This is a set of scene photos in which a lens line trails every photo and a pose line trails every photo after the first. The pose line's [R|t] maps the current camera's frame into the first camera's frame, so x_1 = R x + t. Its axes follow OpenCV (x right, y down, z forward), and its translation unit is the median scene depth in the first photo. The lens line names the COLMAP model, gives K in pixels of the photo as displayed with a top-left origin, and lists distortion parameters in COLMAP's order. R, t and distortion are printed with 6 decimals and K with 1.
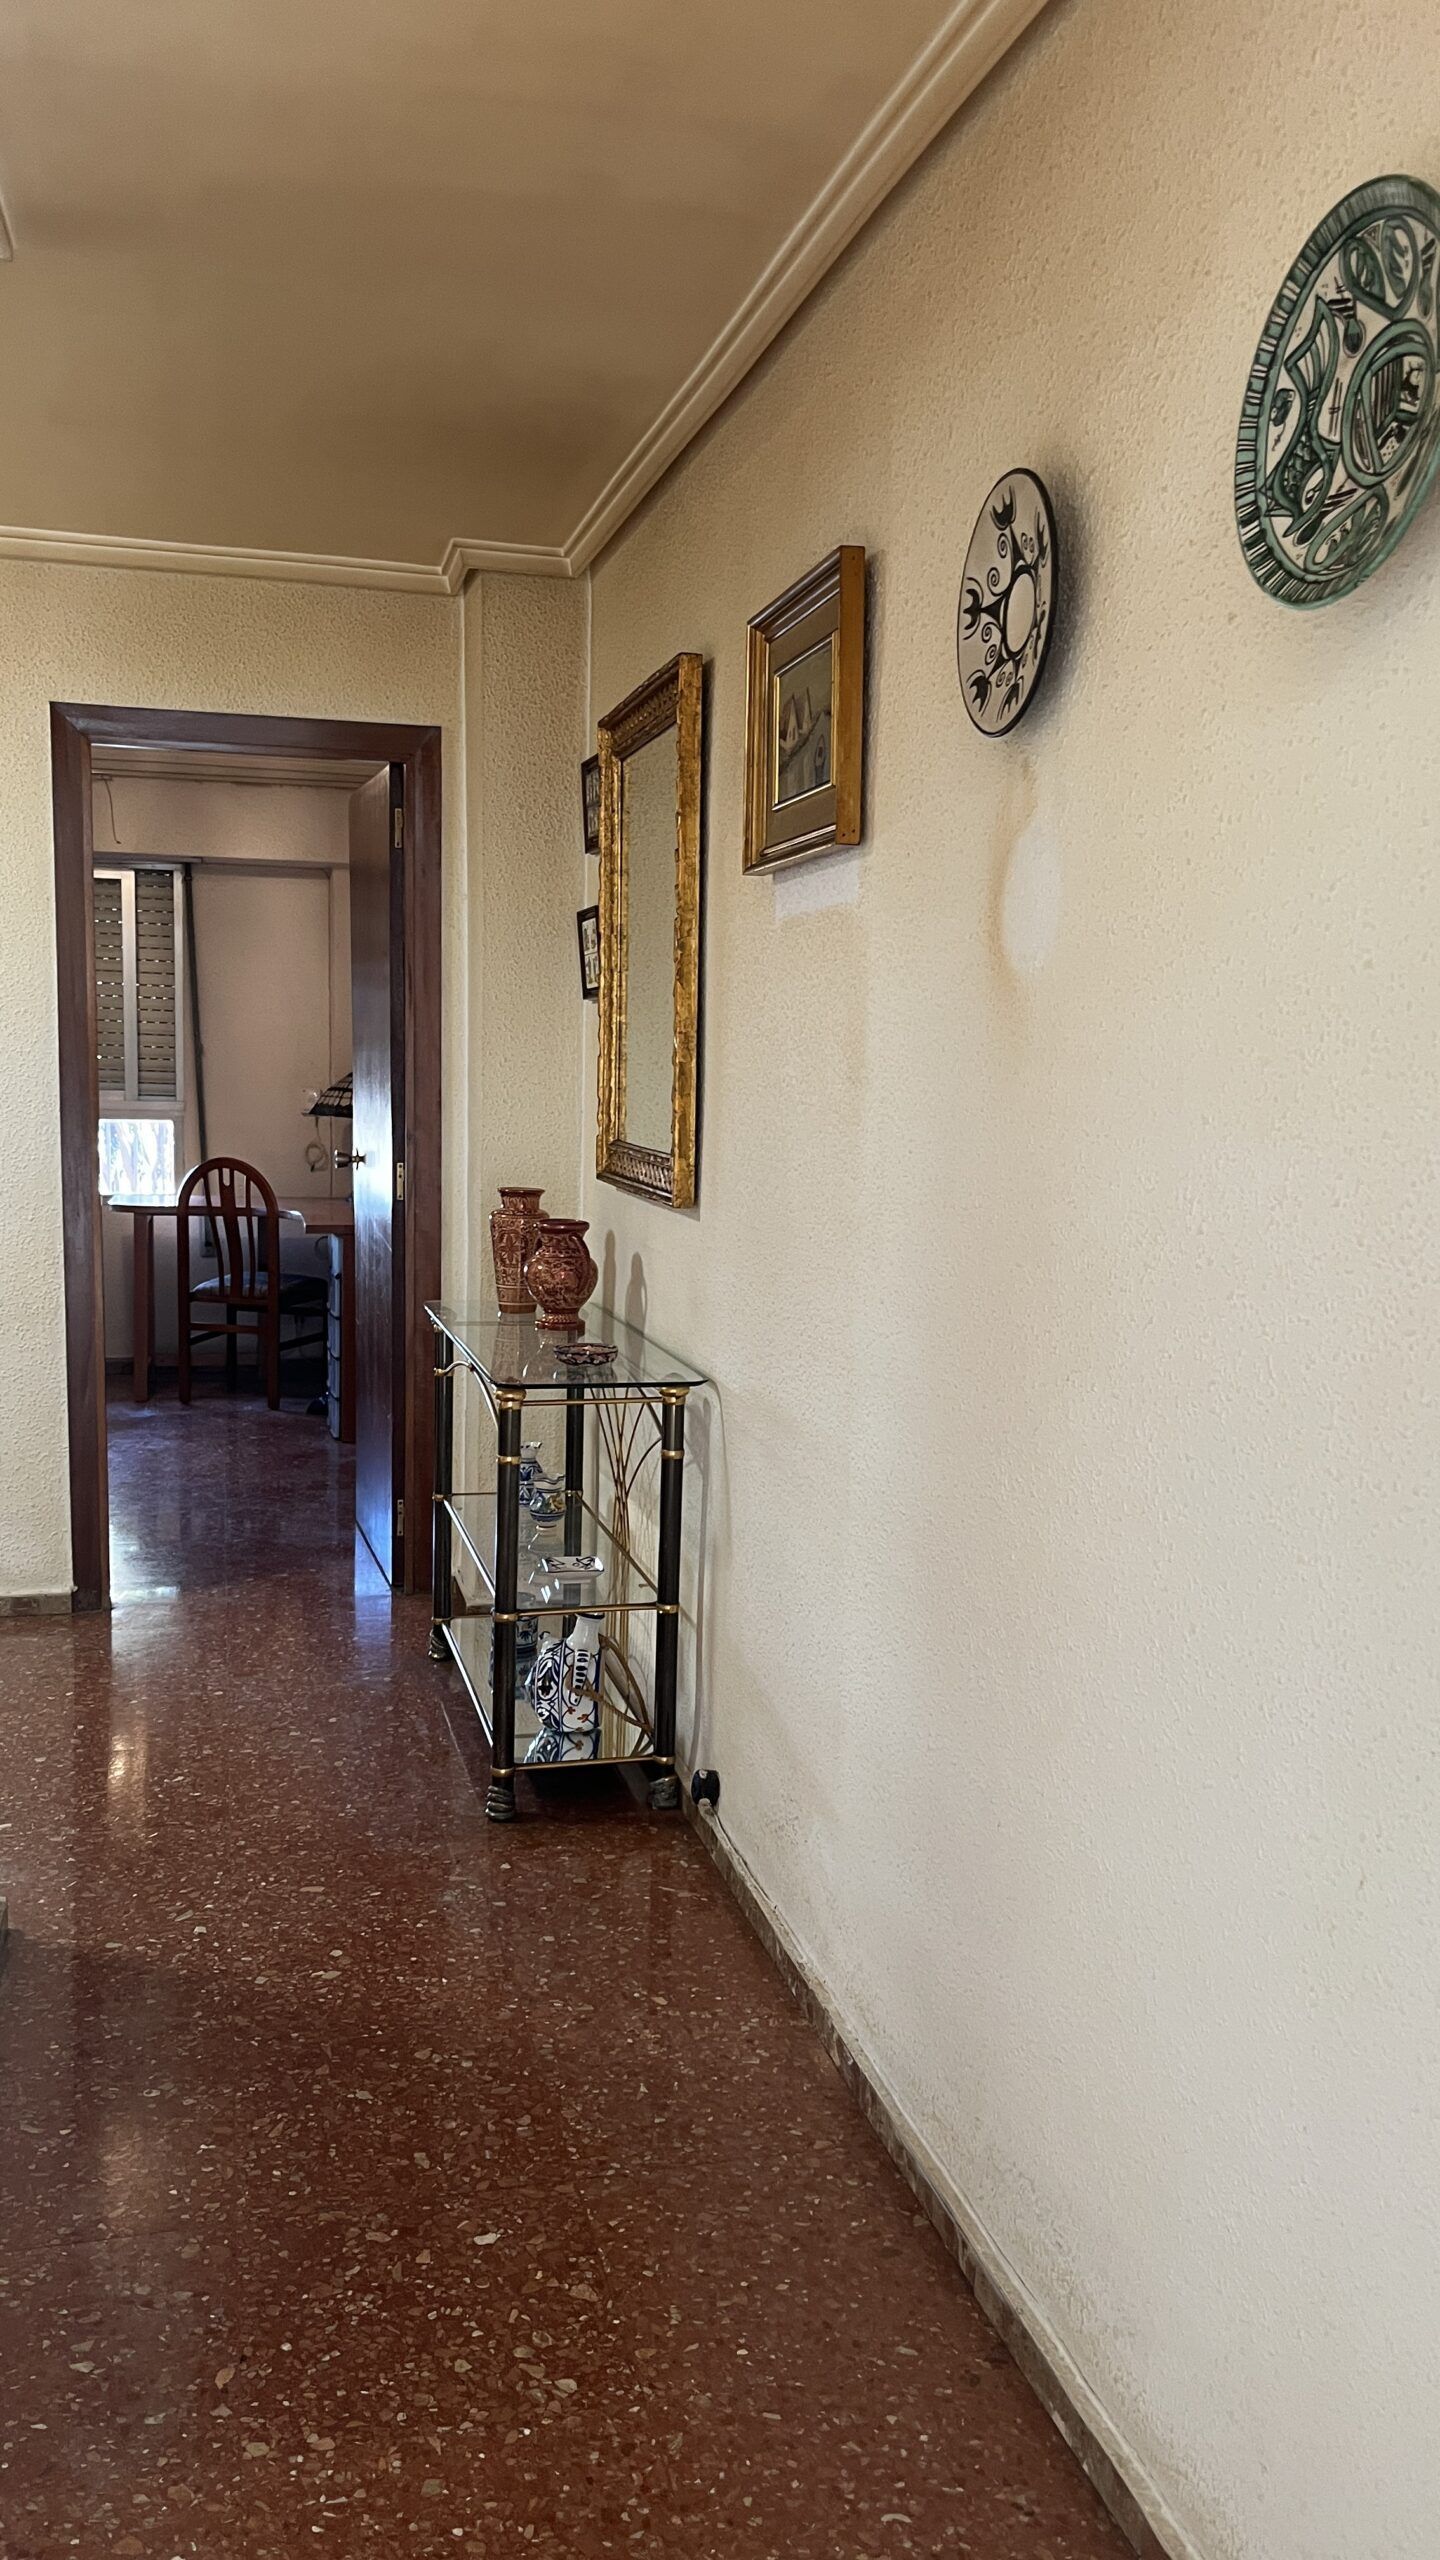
lens RADIAL K [[1940.4, 0, 698.8], [0, 1940.4, 1278.1], [0, 0, 1]] dist [0.056117, -0.074479]
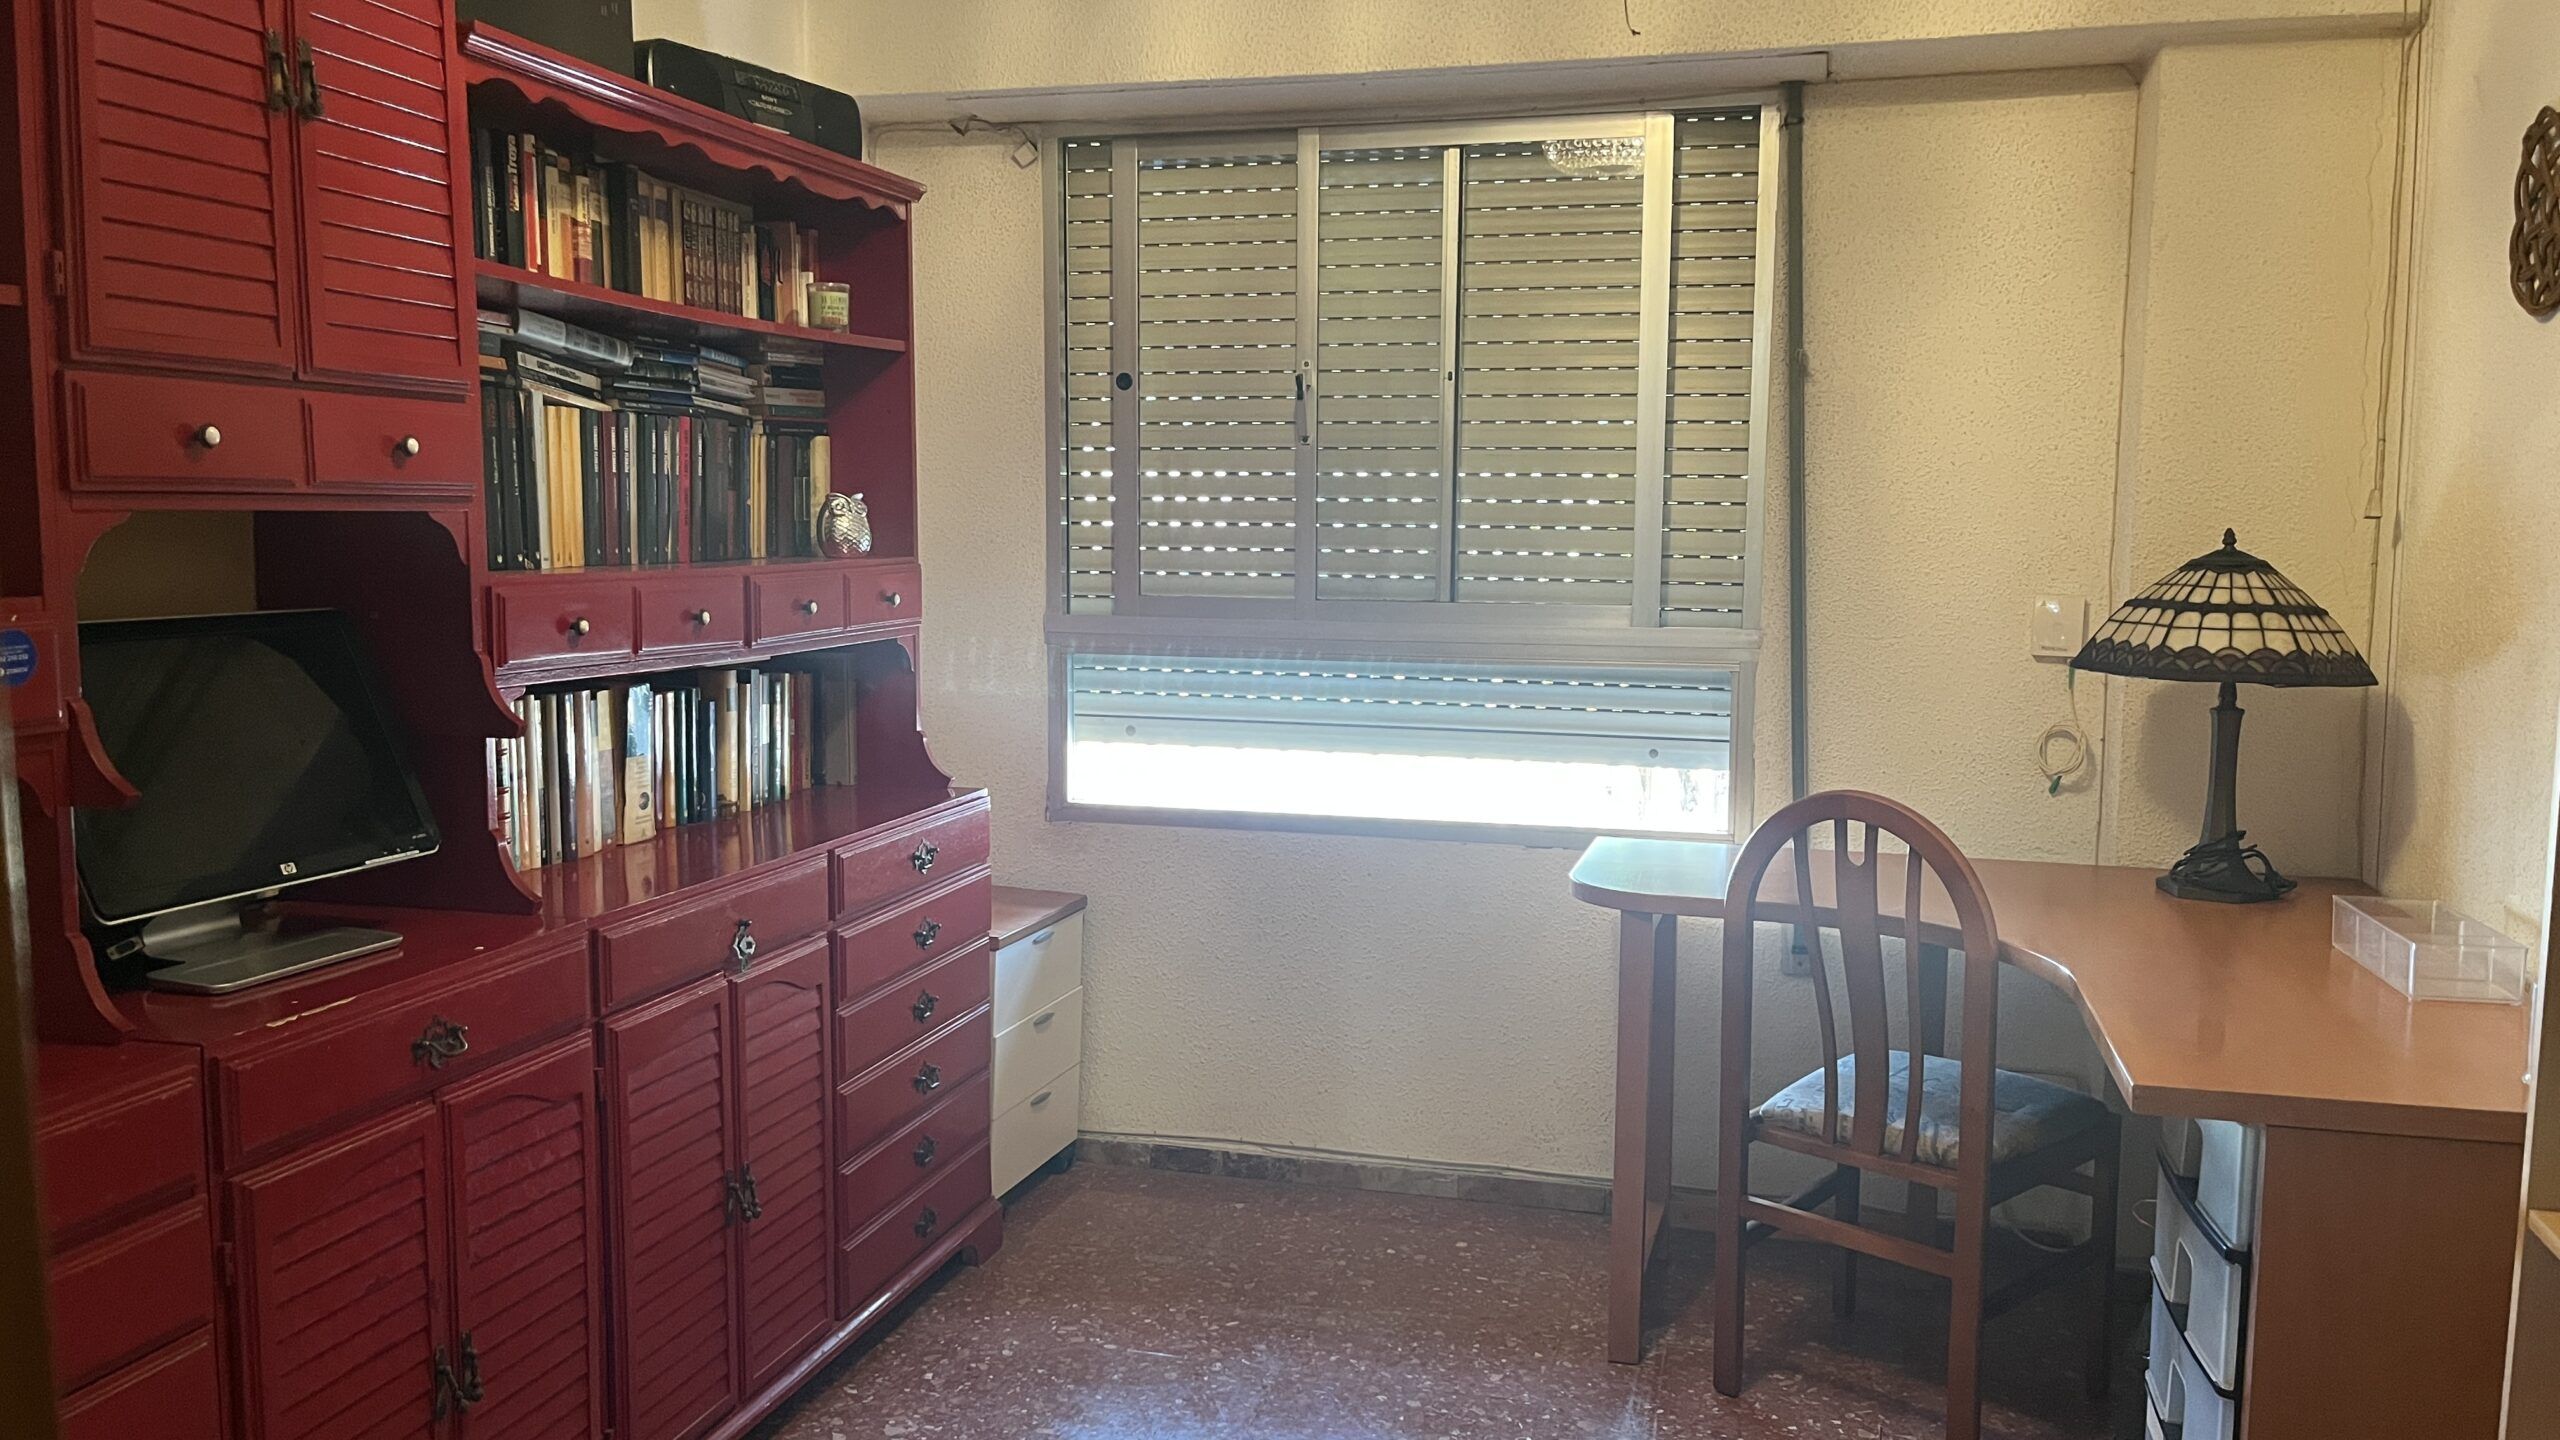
lens RADIAL K [[1940.4, 0, 1255.4], [0, 1940.4, 738.7], [0, 0, 1]] dist [0.056117, -0.074479]
pose [[0.866348, 0.035725, -0.498162, -0.152268], [-0.042049, 0.999114, -0.001476, -0.065071], [0.497668, 0.022225, 0.867083, 0.599046]]
